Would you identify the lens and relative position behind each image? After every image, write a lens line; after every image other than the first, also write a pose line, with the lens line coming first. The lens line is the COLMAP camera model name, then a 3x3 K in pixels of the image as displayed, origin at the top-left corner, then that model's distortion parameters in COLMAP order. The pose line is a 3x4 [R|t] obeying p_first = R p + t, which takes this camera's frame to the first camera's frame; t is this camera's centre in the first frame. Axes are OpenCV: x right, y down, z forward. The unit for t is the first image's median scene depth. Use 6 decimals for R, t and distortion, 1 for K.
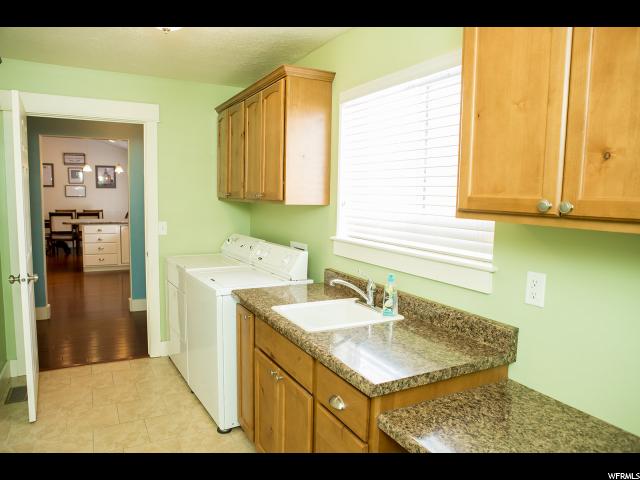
lens RADIAL K [[445.4, 0, 320.3], [0, 445.4, 239.3], [0, 0, 1]] dist [-0.098713, 0.060287]
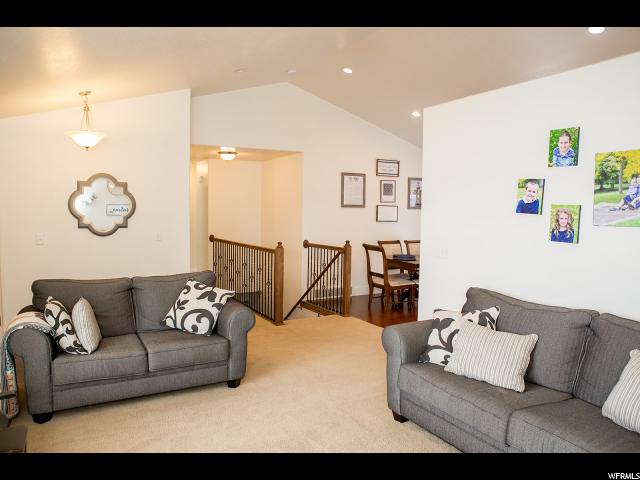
lens RADIAL K [[445.4, 0, 322.0], [0, 445.4, 240.4], [0, 0, 1]] dist [-0.098713, 0.060287]
pose [[0.999287, -0.008378, 0.036821, -0.706823], [0.009423, 0.999555, -0.028308, -0.048821], [-0.036567, 0.028634, 0.998921, 0.291333]]
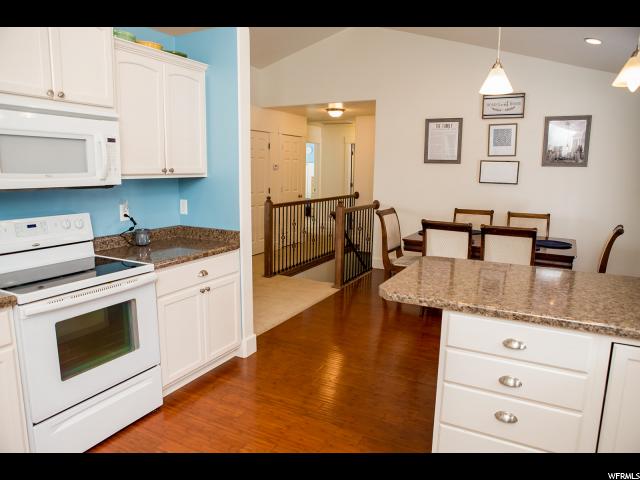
lens RADIAL K [[435.4, 0, 319.2], [0, 435.4, 237.8], [0, 0, 1]] dist [-0.071649, 0.032879]
pose [[0.566284, 0.120858, -0.815301, -0.276391], [-0.087311, 0.992421, 0.086471, -0.062054], [0.819573, 0.022218, 0.572544, 0.562413]]
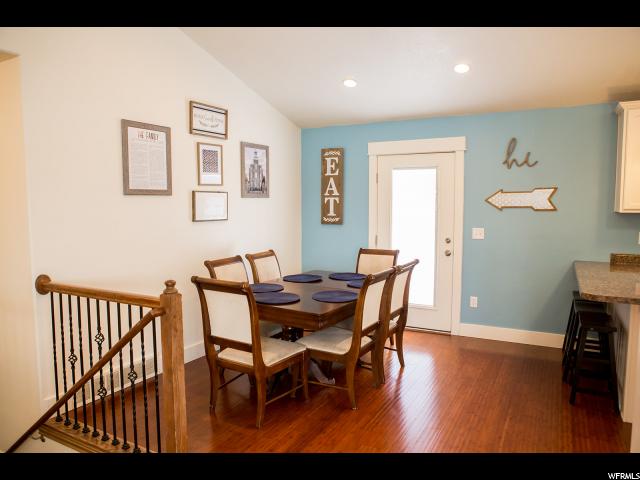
lens RADIAL K [[445.4, 0, 320.7], [0, 445.4, 237.7], [0, 0, 1]] dist [-0.098713, 0.060287]
pose [[0.832238, -0.064896, 0.550607, -0.708741], [0.072412, 0.997342, 0.008099, -0.080867], [-0.549669, 0.033130, 0.834725, 0.636665]]
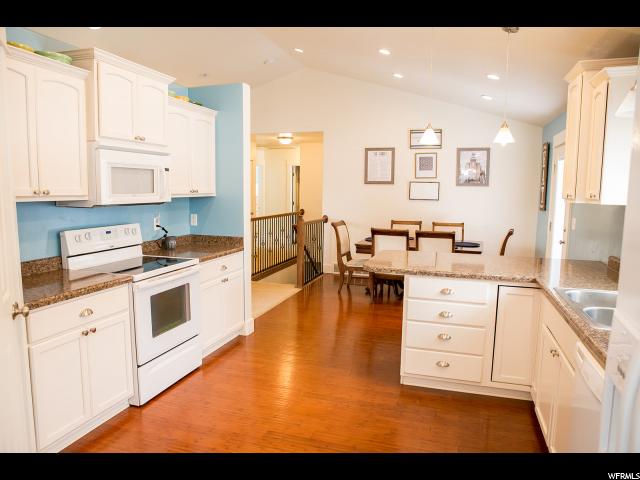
lens RADIAL K [[445.4, 0, 319.3], [0, 445.4, 237.7], [0, 0, 1]] dist [-0.098713, 0.060287]
pose [[0.702839, 0.068553, -0.708038, -0.220726], [-0.070465, 0.997160, 0.026599, -0.051225], [0.707850, 0.031196, 0.705673, 0.456898]]
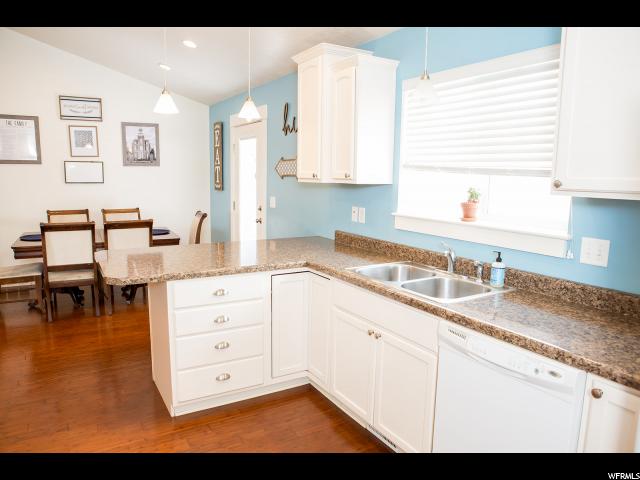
lens RADIAL K [[445.4, 0, 321.5], [0, 445.4, 238.4], [0, 0, 1]] dist [-0.098713, 0.060287]
pose [[0.998257, -0.012866, 0.057600, -0.320039], [0.010191, 0.998866, 0.046496, -0.054614], [-0.058133, -0.045828, 0.997256, 0.476390]]
